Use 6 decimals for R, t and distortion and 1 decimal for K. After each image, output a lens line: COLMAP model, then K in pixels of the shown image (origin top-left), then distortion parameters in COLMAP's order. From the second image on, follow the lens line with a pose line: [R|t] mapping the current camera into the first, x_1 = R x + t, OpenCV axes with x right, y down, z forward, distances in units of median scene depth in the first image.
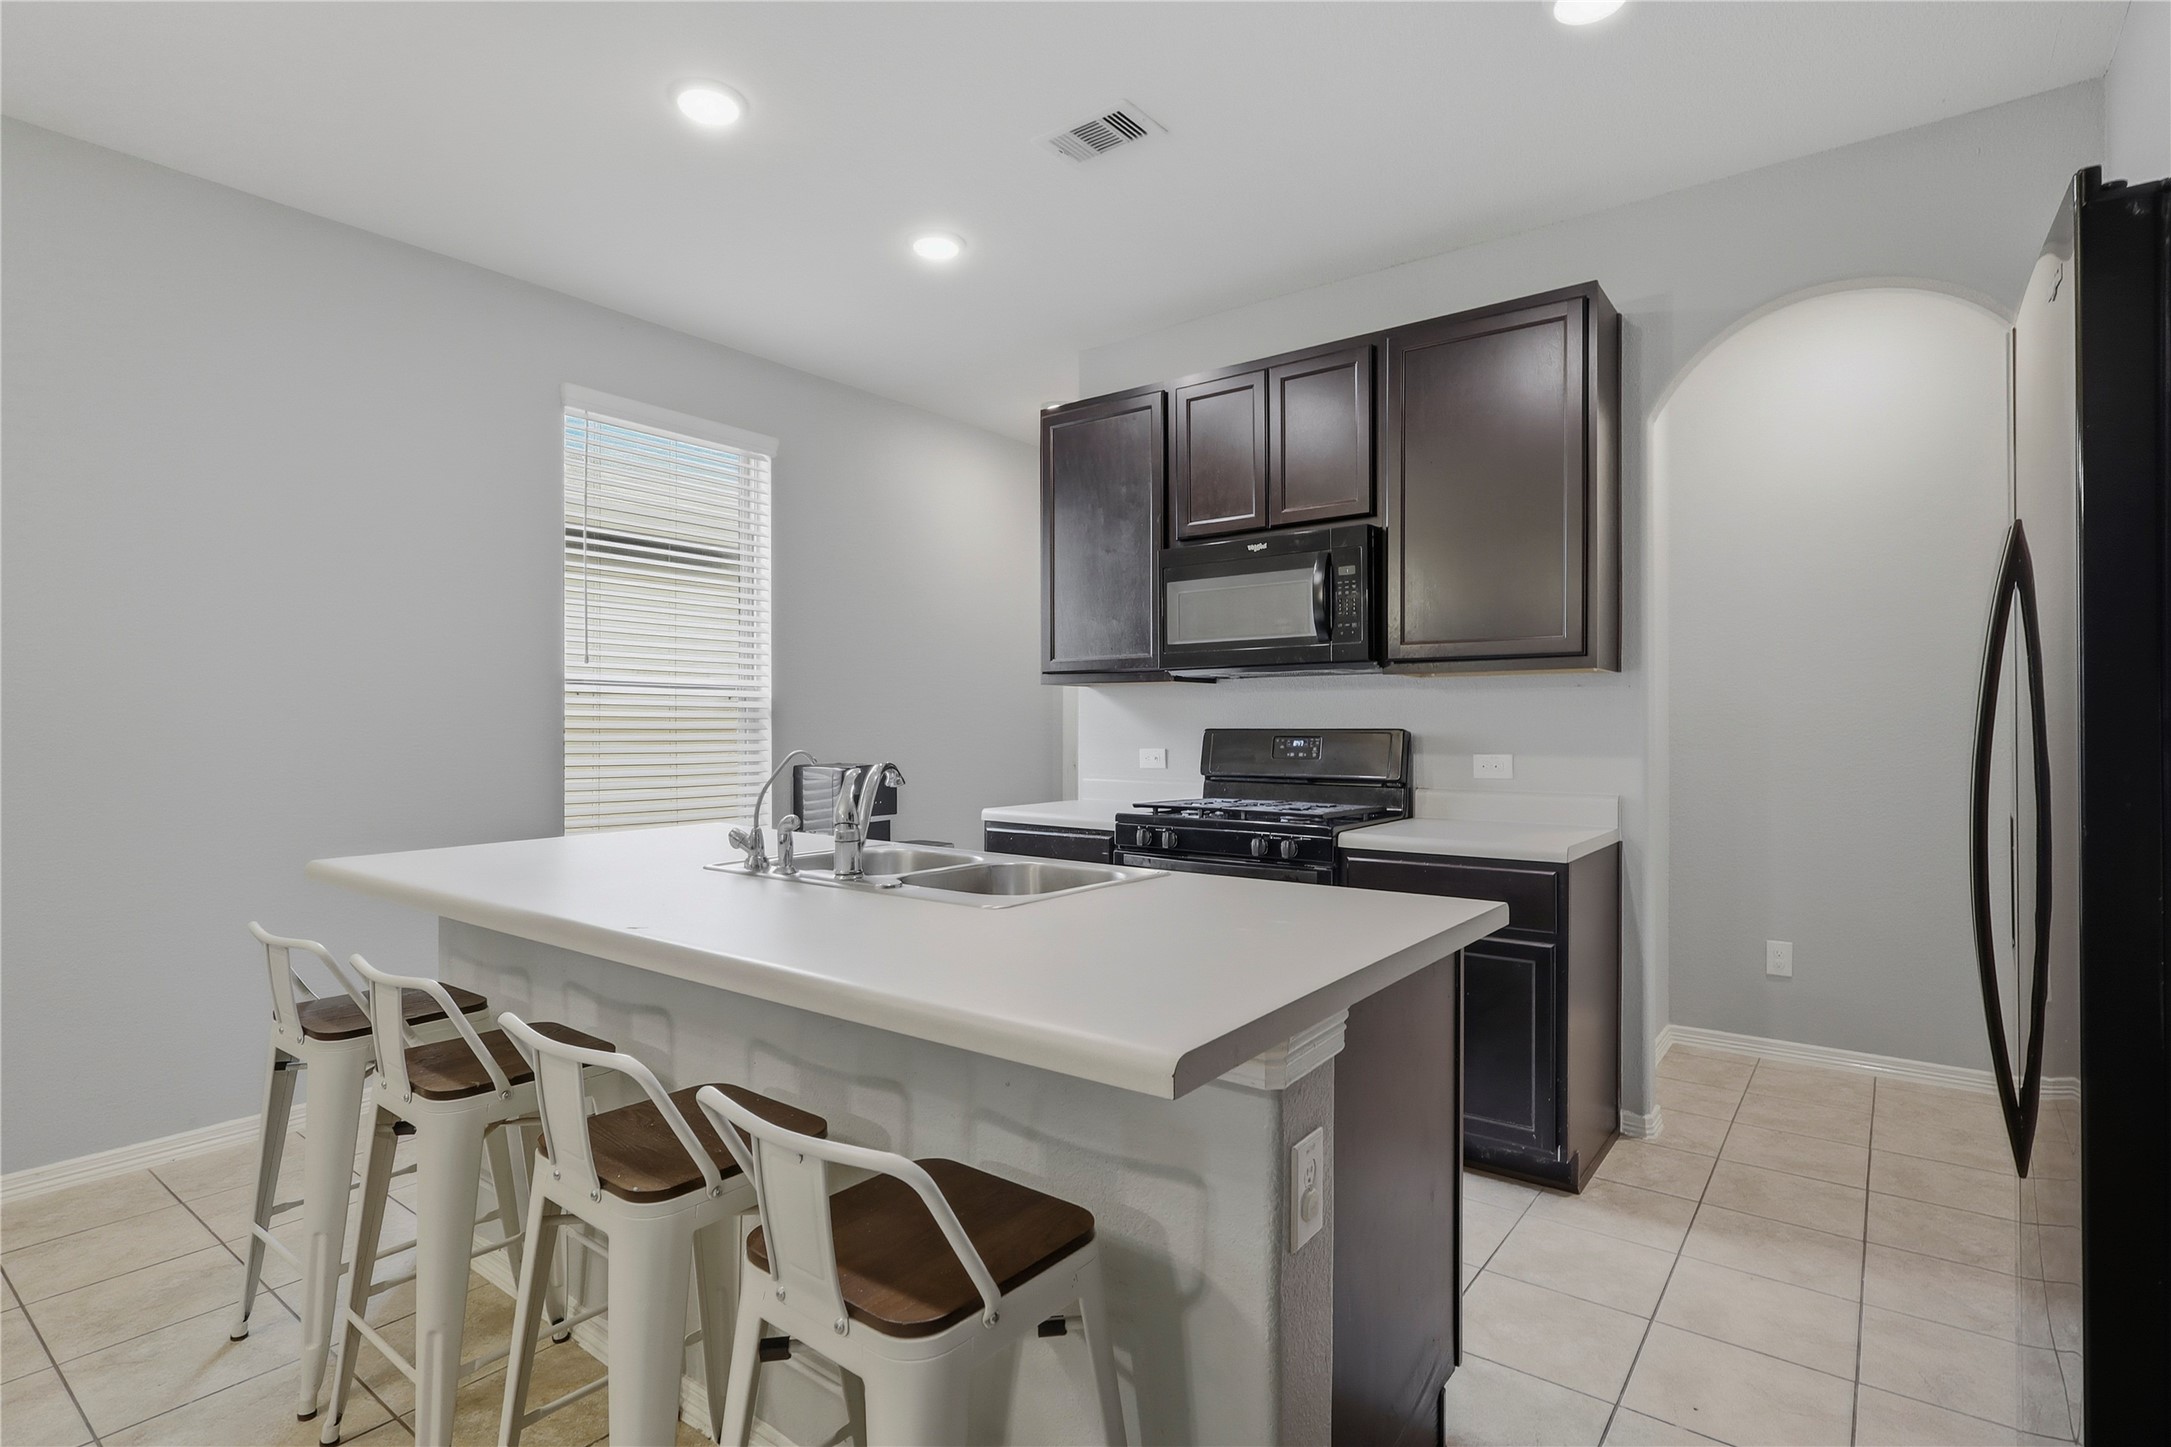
lens RADIAL K [[1054.6, 0, 1088.9], [0, 1054.6, 743.3], [0, 0, 1]] dist [-0.002628, -0.000987]
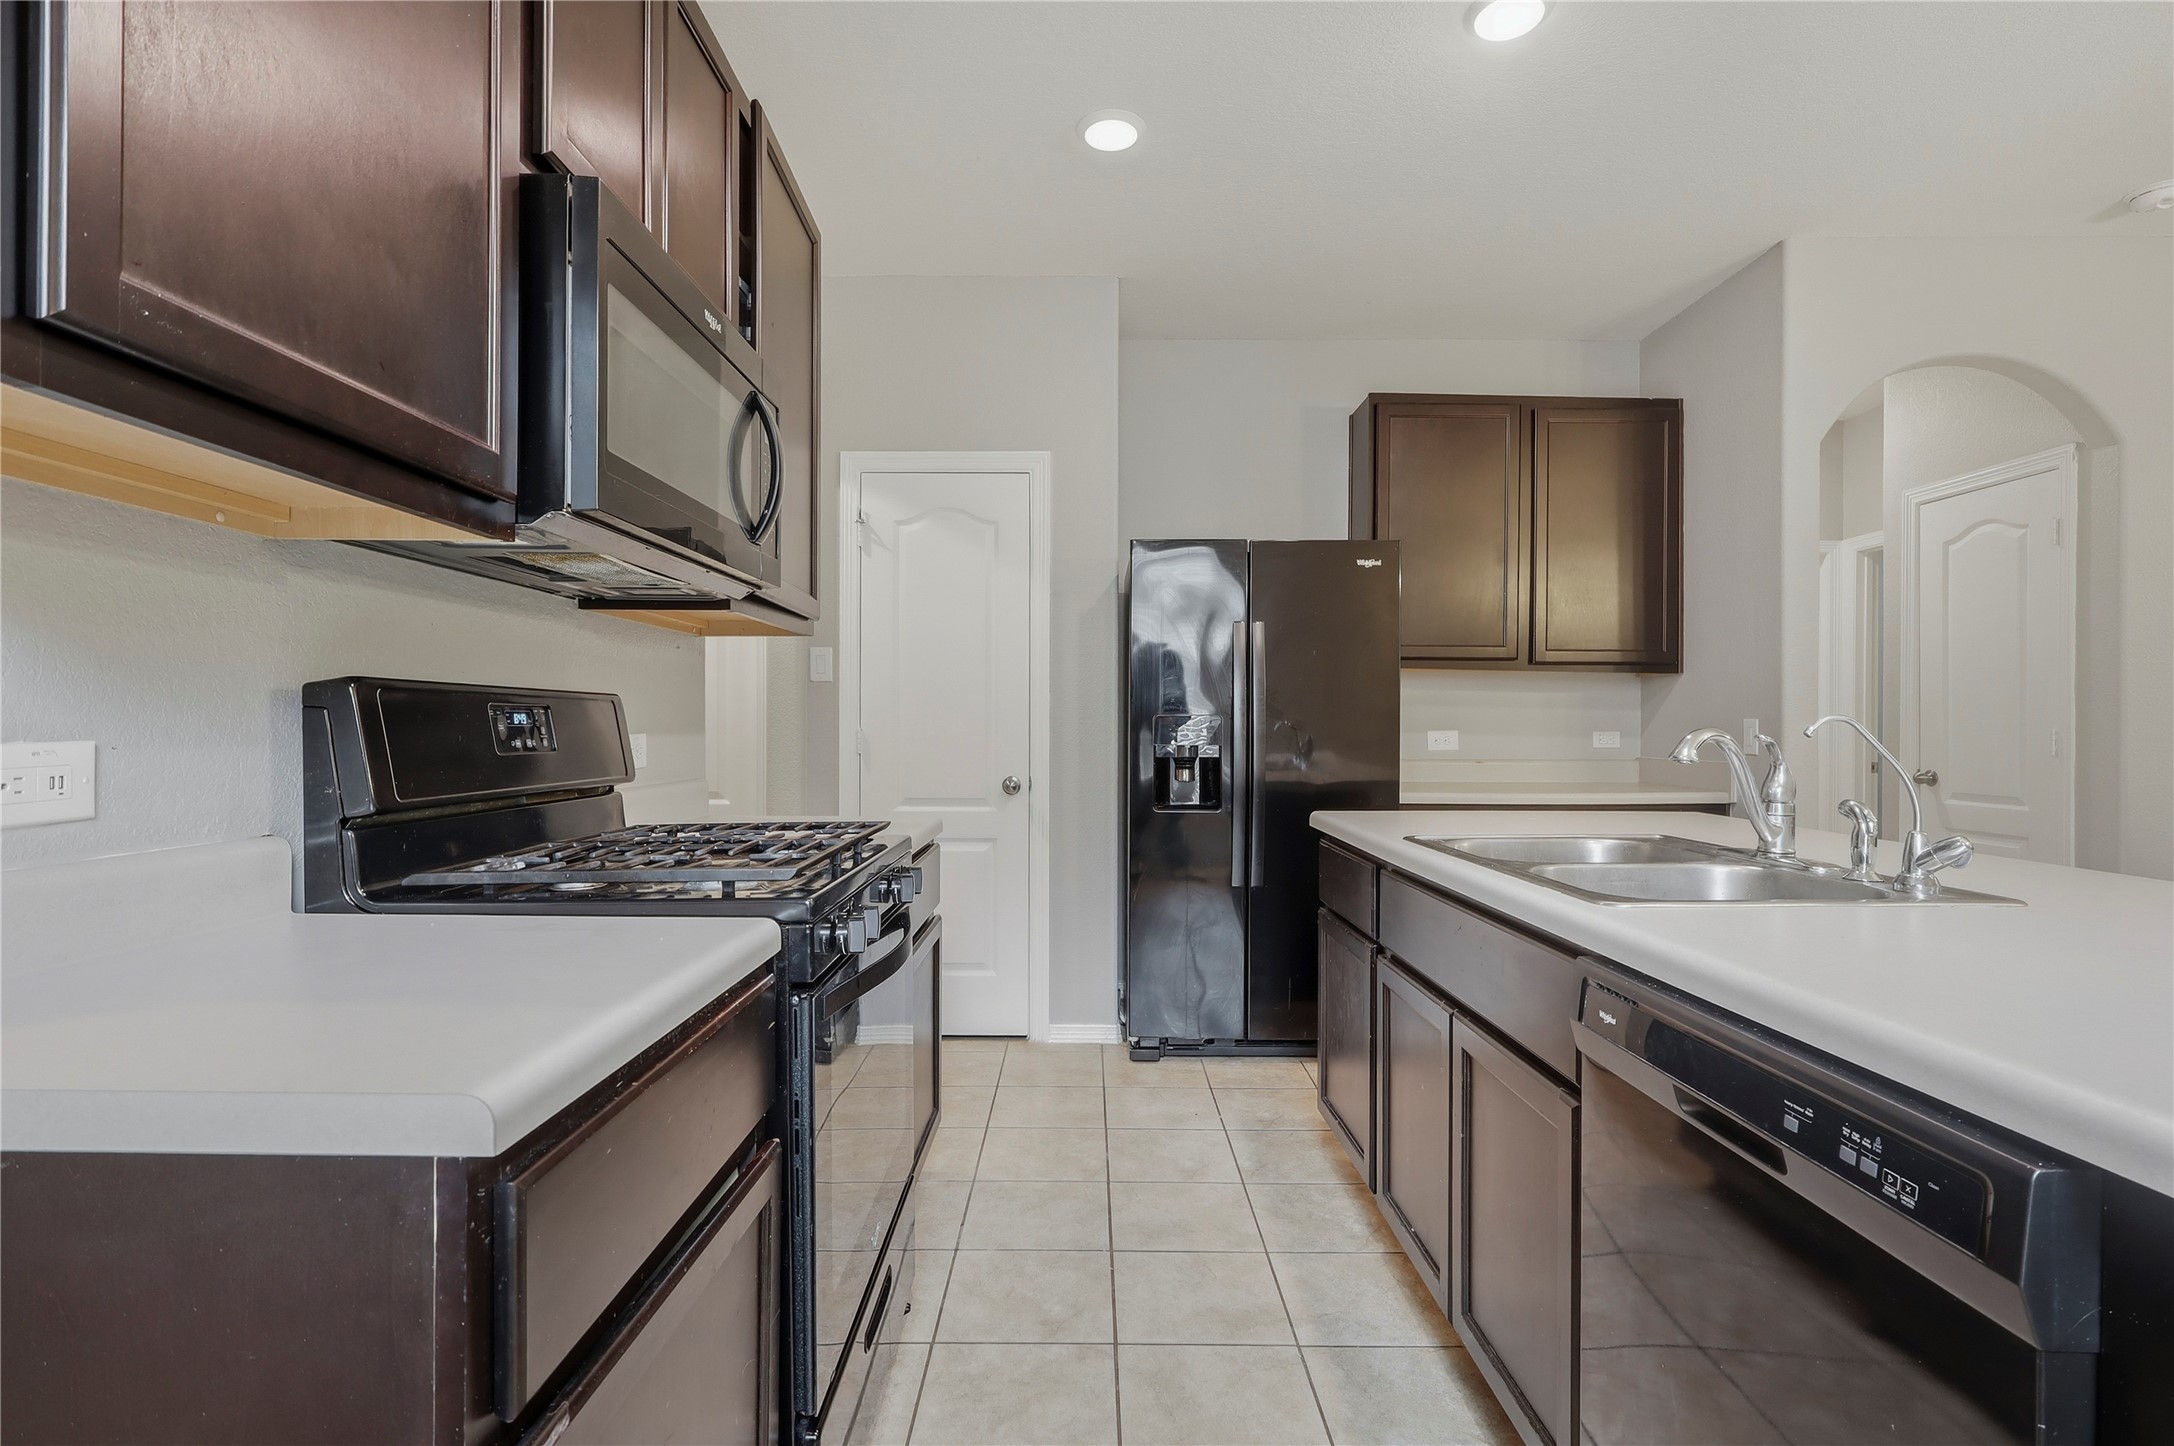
lens RADIAL K [[1034.1, 0, 1076.9], [0, 1034.1, 723.5], [0, 0, 1]] dist [-0.000129, -0.000338]
pose [[-0.598246, -0.002928, 0.801307, -0.328374], [0.006309, 0.999945, 0.008365, -0.001099], [-0.801288, 0.010060, -0.598194, 1.127183]]
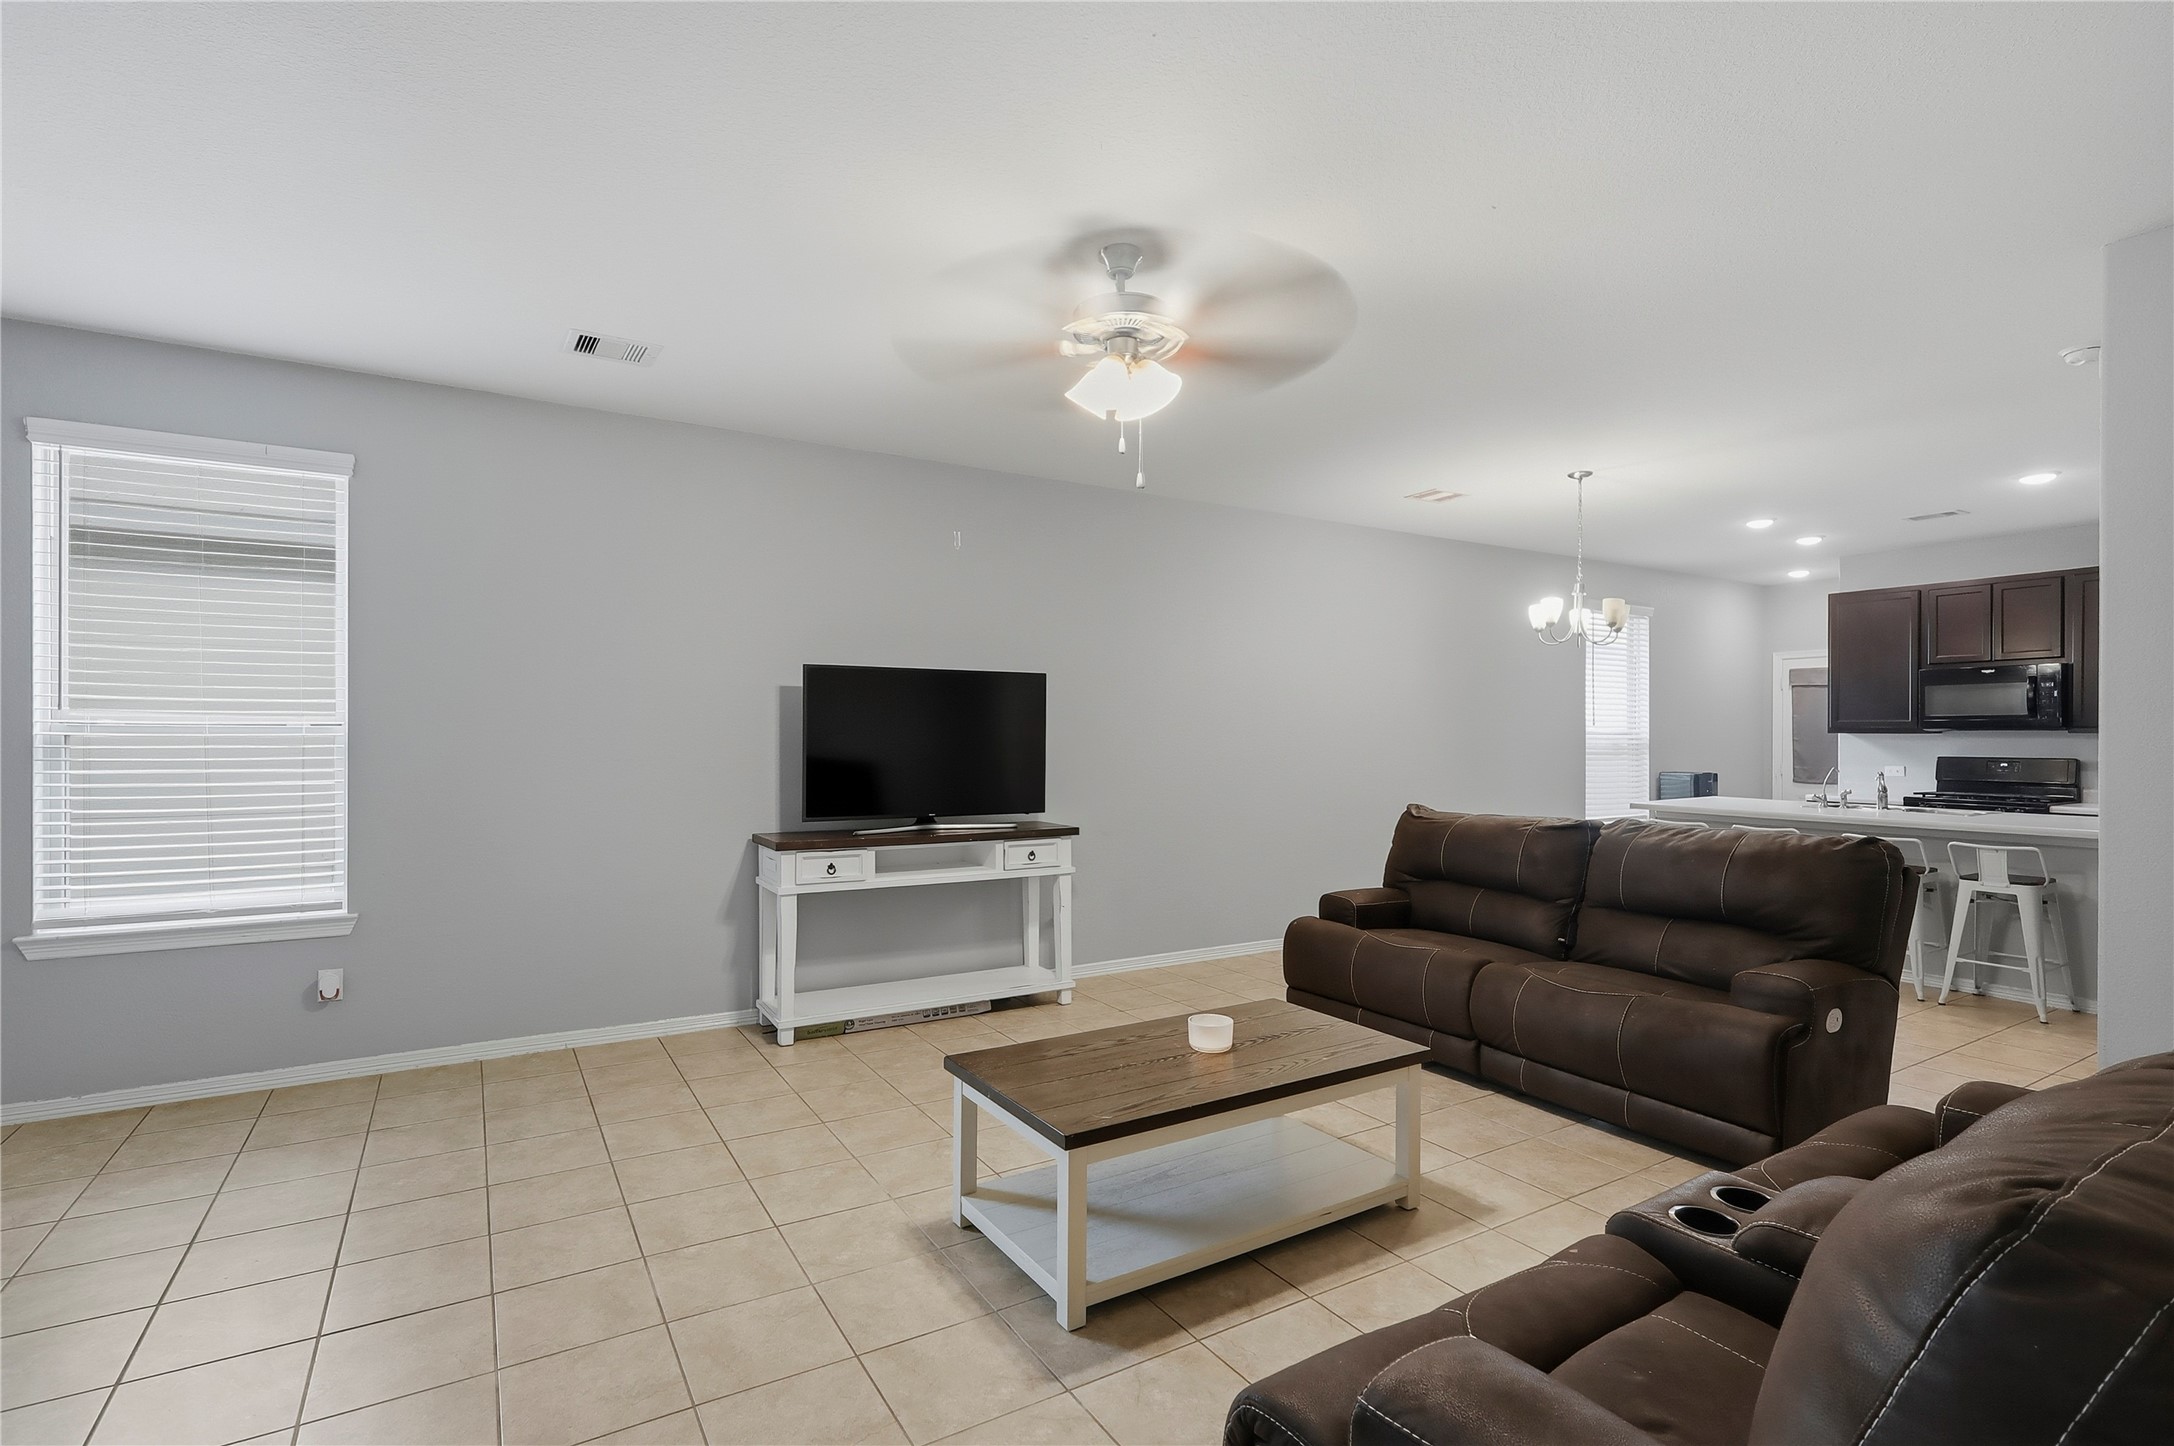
lens RADIAL K [[1017.2, 0, 1087.7], [0, 1017.2, 754.7], [0, 0, 1]] dist [-0.000853, -0.000151]
pose [[0.929367, 0.004692, -0.369127, -0.737578], [-0.003134, 0.999983, 0.004822, -0.024085], [0.369143, -0.003325, 0.929367, -1.494982]]
